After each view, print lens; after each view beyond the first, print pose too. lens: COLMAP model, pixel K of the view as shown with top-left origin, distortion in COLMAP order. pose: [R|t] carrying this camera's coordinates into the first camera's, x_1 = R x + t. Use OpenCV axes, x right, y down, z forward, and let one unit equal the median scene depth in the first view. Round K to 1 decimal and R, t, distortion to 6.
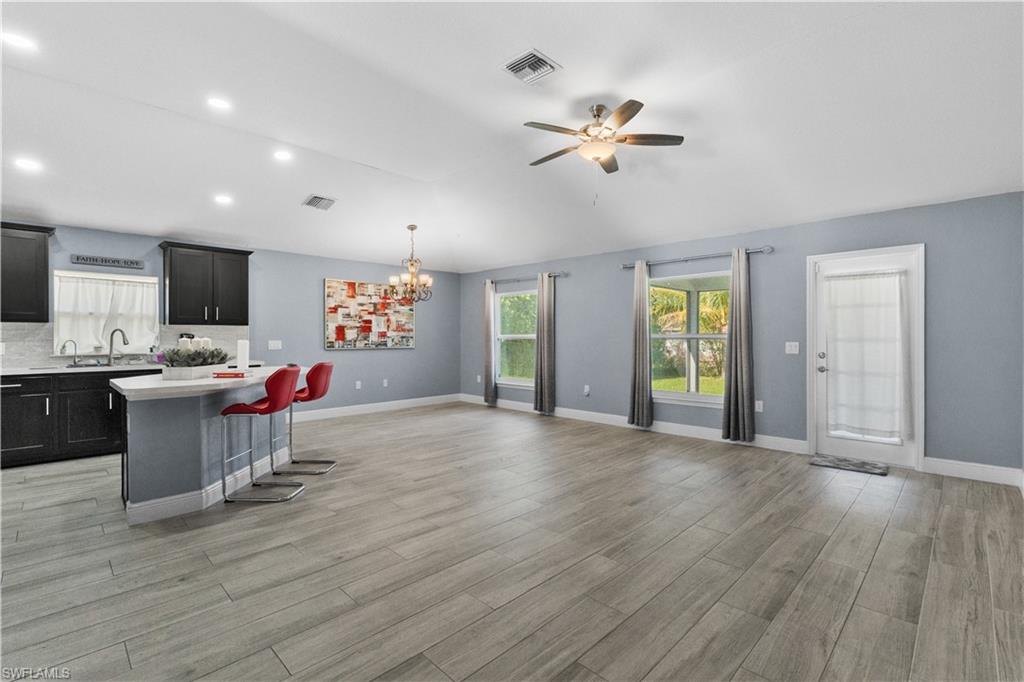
lens RADIAL K [[462.9, 0, 505.2], [0, 462.9, 337.2], [0, 0, 1]] dist [-0.007630, 0.001541]
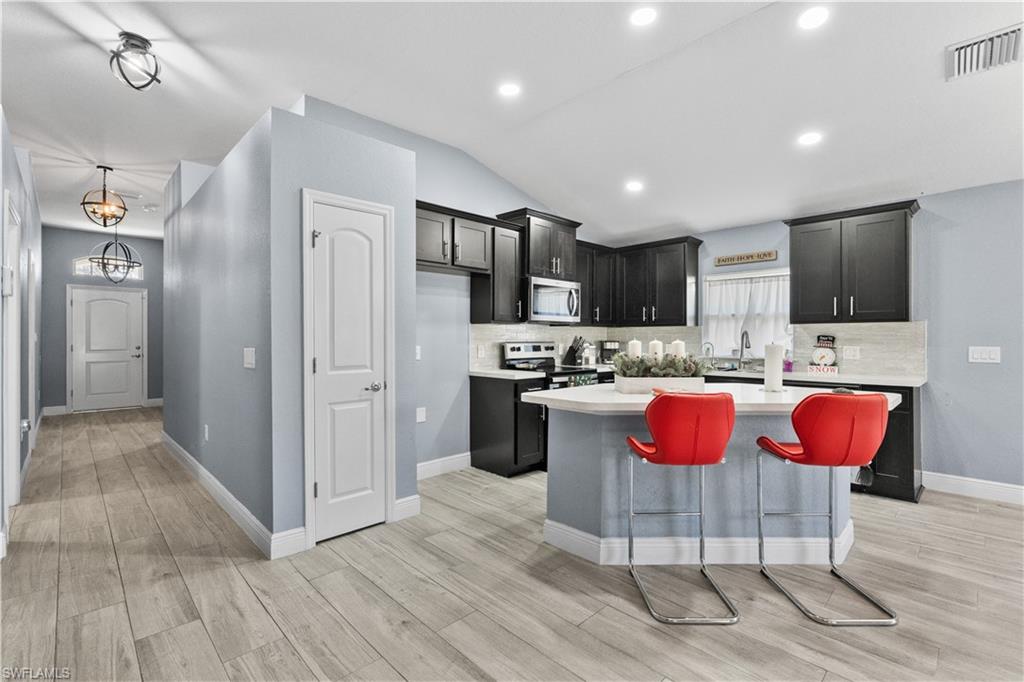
lens RADIAL K [[462.9, 0, 517.8], [0, 462.9, 336.4], [0, 0, 1]] dist [-0.007630, 0.001541]
pose [[-0.003460, -0.006499, -0.999973, 0.069833], [-0.004637, 0.999968, -0.006483, 0.001143], [0.999983, 0.004614, -0.003490, 0.552076]]
